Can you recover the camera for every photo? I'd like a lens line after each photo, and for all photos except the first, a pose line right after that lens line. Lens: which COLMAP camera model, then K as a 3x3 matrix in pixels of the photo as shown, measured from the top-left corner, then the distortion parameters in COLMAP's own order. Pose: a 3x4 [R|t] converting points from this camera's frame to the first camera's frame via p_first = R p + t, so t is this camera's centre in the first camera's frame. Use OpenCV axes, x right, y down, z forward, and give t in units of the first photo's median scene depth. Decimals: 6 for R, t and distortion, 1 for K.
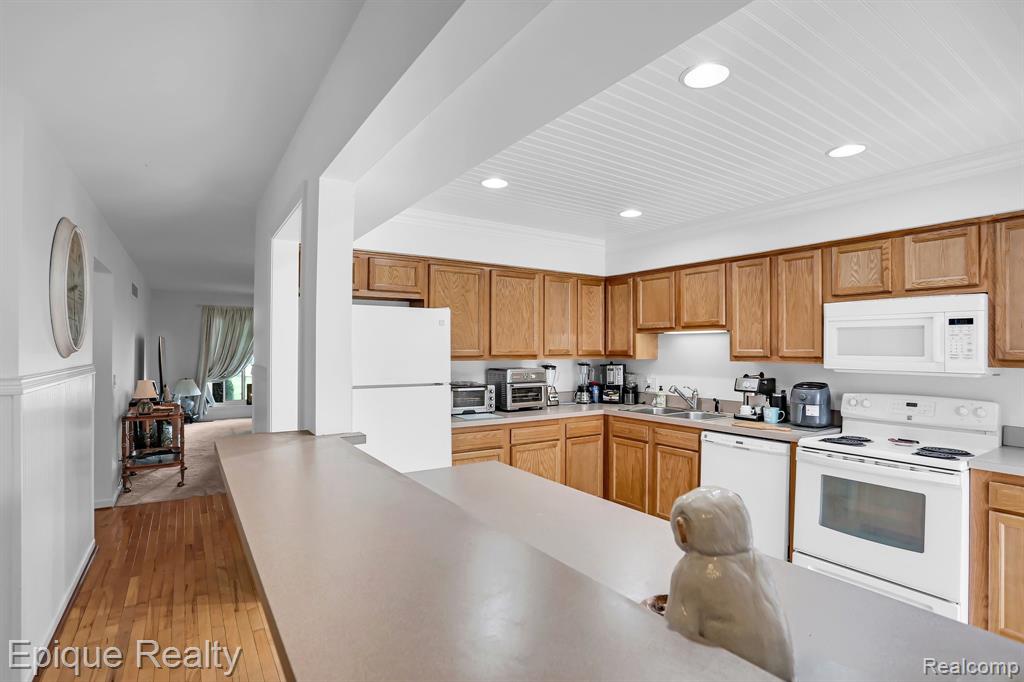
lens RADIAL K [[502.8, 0, 524.7], [0, 502.8, 345.9], [0, 0, 1]] dist [-0.052512, 0.018268]
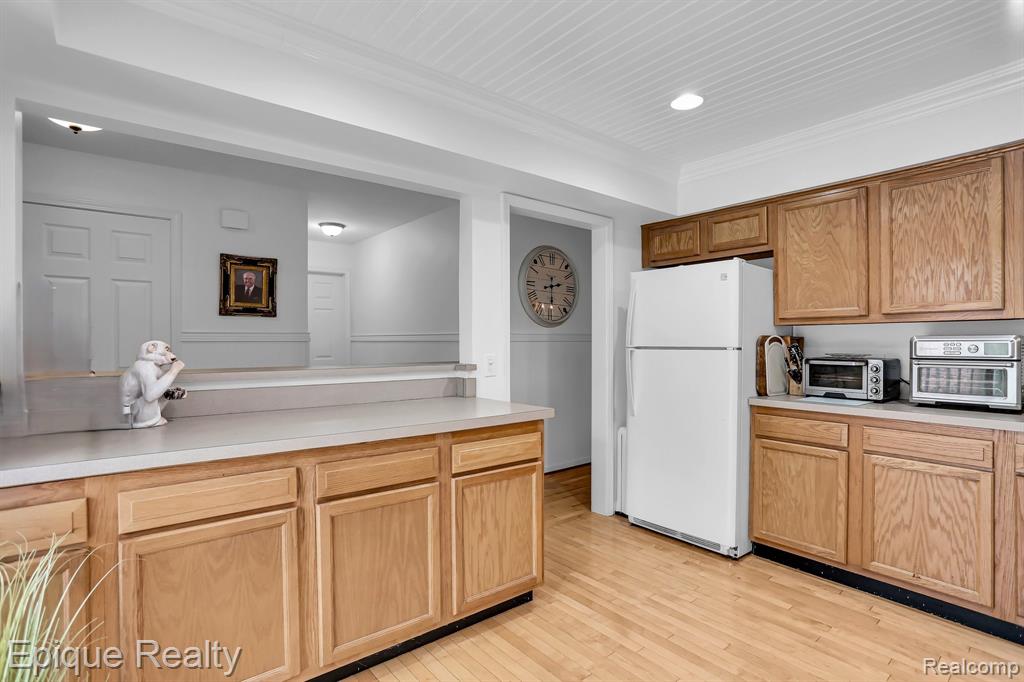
lens RADIAL K [[502.8, 0, 524.7], [0, 502.8, 345.9], [0, 0, 1]] dist [-0.052512, 0.018268]
pose [[0.096634, -0.000103, -0.995320, 0.541490], [0.004231, 0.999991, 0.000307, 0.059403], [0.995311, -0.004241, 0.096634, 0.494826]]
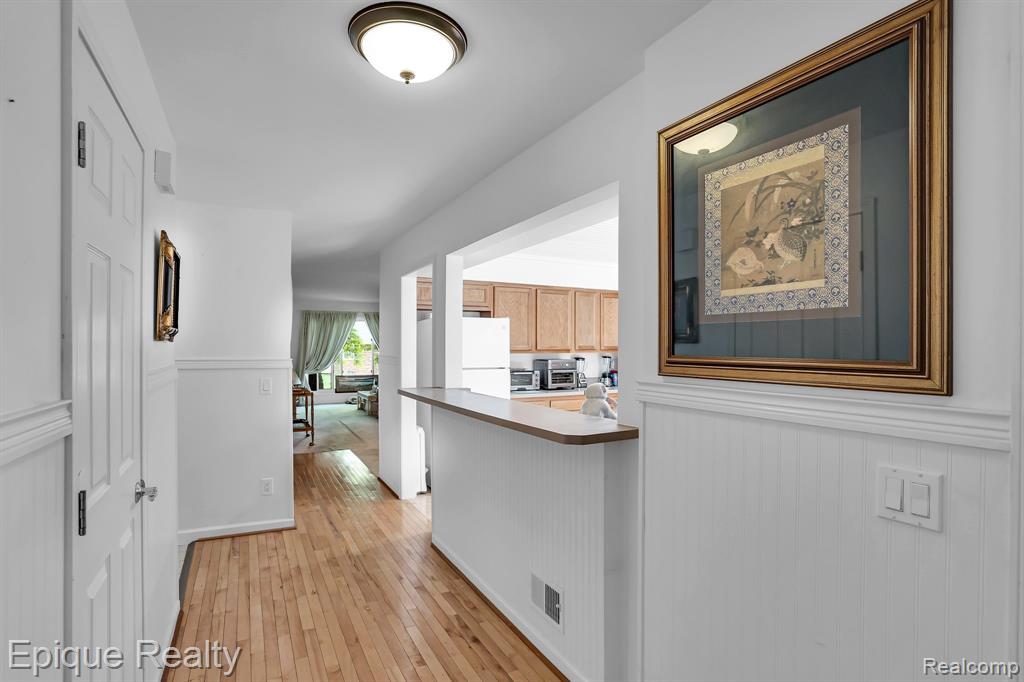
lens RADIAL K [[502.8, 0, 524.7], [0, 502.8, 345.9], [0, 0, 1]] dist [-0.052512, 0.018268]
pose [[0.995957, -0.001677, -0.089814, 0.027051], [0.002043, 0.999990, 0.003981, 0.002275], [0.089806, -0.004148, 0.995951, -0.427575]]
